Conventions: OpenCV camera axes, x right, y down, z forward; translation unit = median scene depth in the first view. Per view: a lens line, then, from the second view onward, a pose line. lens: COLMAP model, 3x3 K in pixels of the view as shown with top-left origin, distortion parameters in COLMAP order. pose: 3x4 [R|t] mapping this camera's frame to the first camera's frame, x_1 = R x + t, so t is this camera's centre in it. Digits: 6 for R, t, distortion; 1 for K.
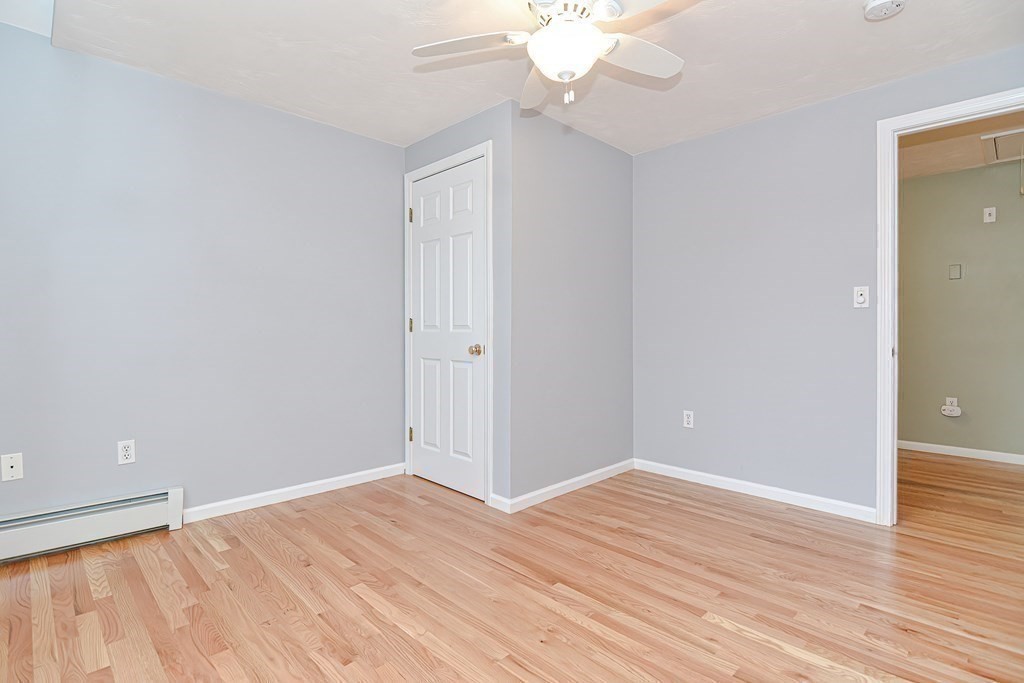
lens RADIAL K [[503.9, 0, 509.4], [0, 503.9, 329.5], [0, 0, 1]] dist [0.001235, -0.000012]
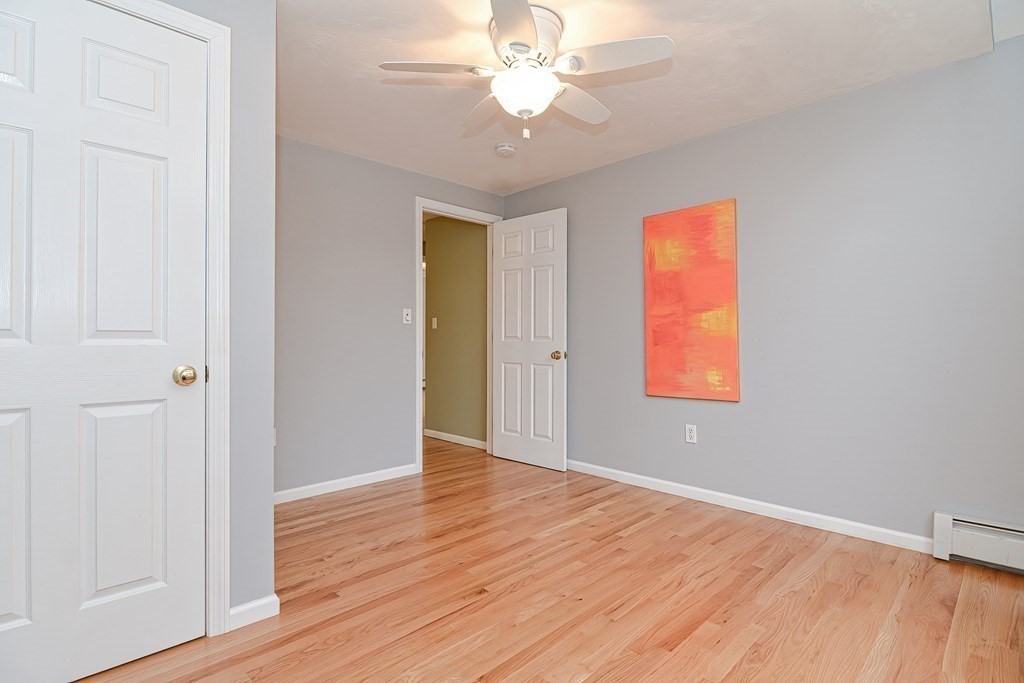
lens RADIAL K [[493.7, 0, 509.5], [0, 493.7, 338.7], [0, 0, 1]] dist [-0.000022, -0.000006]
pose [[0.005904, 0.001372, 0.999982, -0.691300], [0.002602, 0.999996, -0.001387, 0.000436], [-0.999979, 0.002610, 0.005900, 0.722765]]
